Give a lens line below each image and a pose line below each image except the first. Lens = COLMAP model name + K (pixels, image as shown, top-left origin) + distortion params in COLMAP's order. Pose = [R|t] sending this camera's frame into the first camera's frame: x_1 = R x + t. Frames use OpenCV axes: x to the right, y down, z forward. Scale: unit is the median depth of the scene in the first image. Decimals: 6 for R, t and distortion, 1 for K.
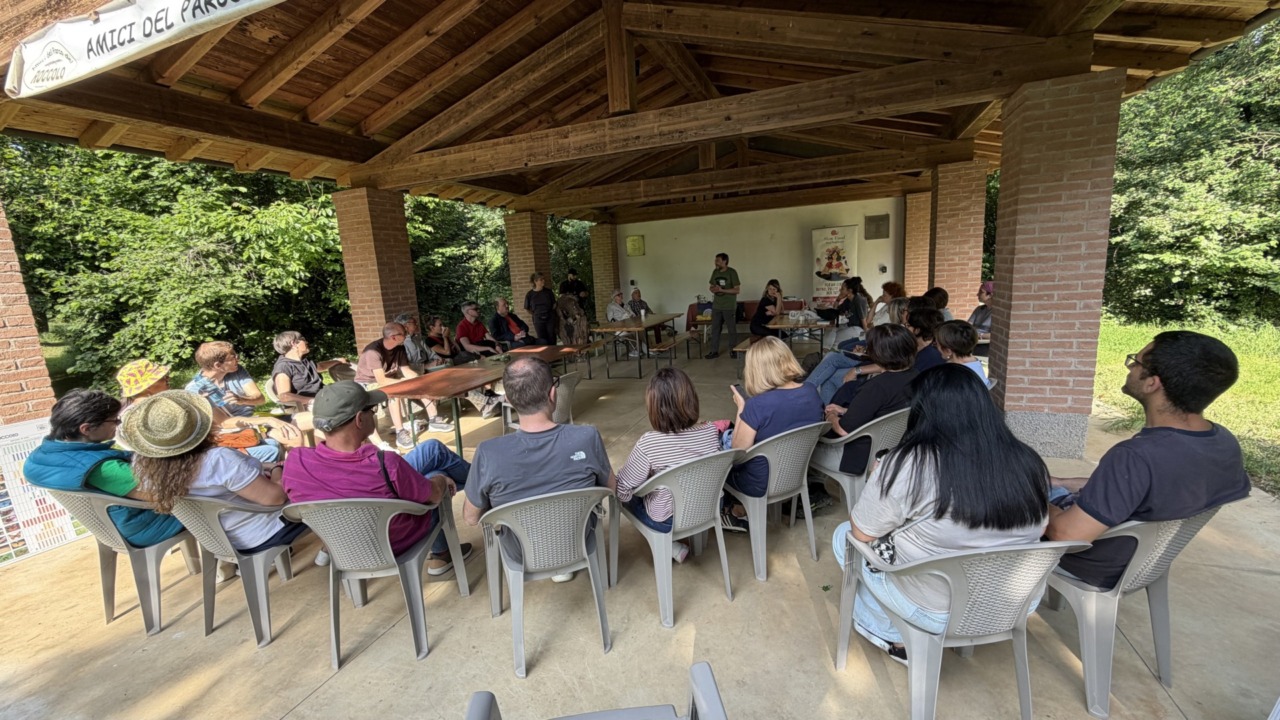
lens RADIAL K [[509.6, 0, 638.5], [0, 509.6, 358.5], [0, 0, 1]] dist [-0.000025, -0.000056]
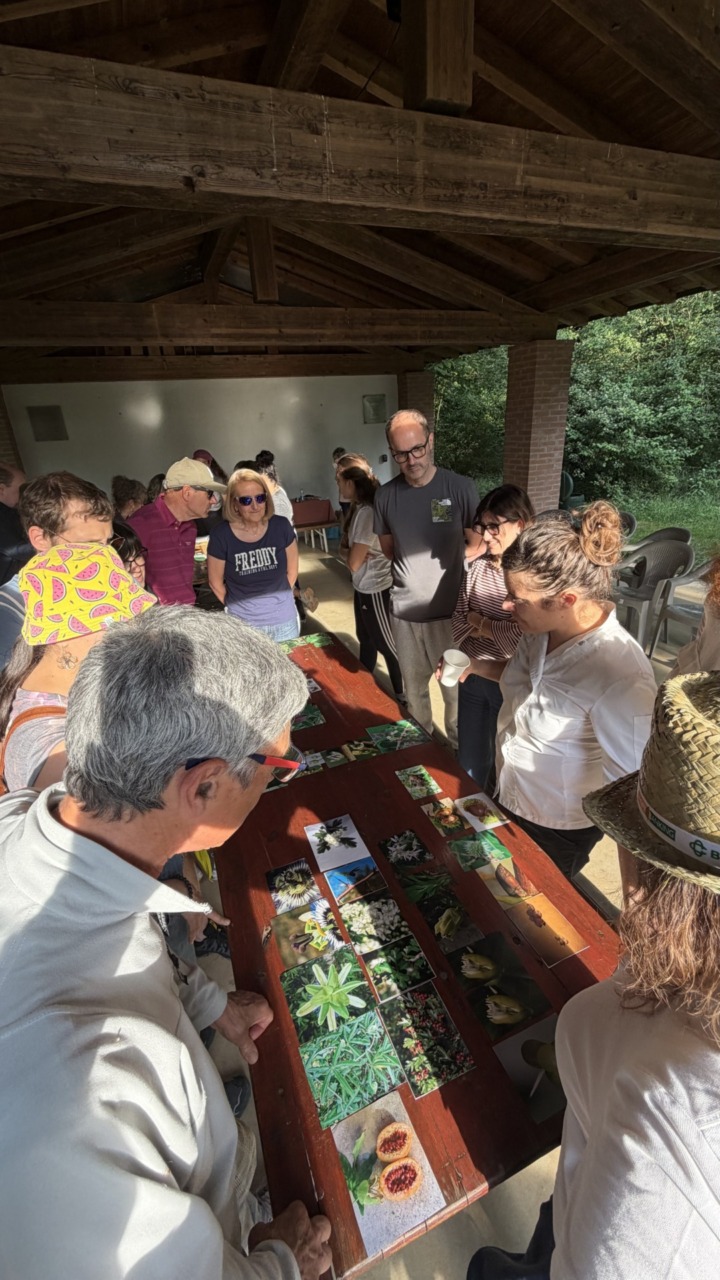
lens RADIAL K [[509.6, 0, 362.3], [0, 509.6, 636.0], [0, 0, 1]] dist [-0.000025, -0.000056]
pose [[0.735003, -0.238798, 0.634622, -0.322672], [0.125028, 0.967615, 0.219294, -0.106297], [-0.666437, -0.081836, 0.741056, 0.477554]]
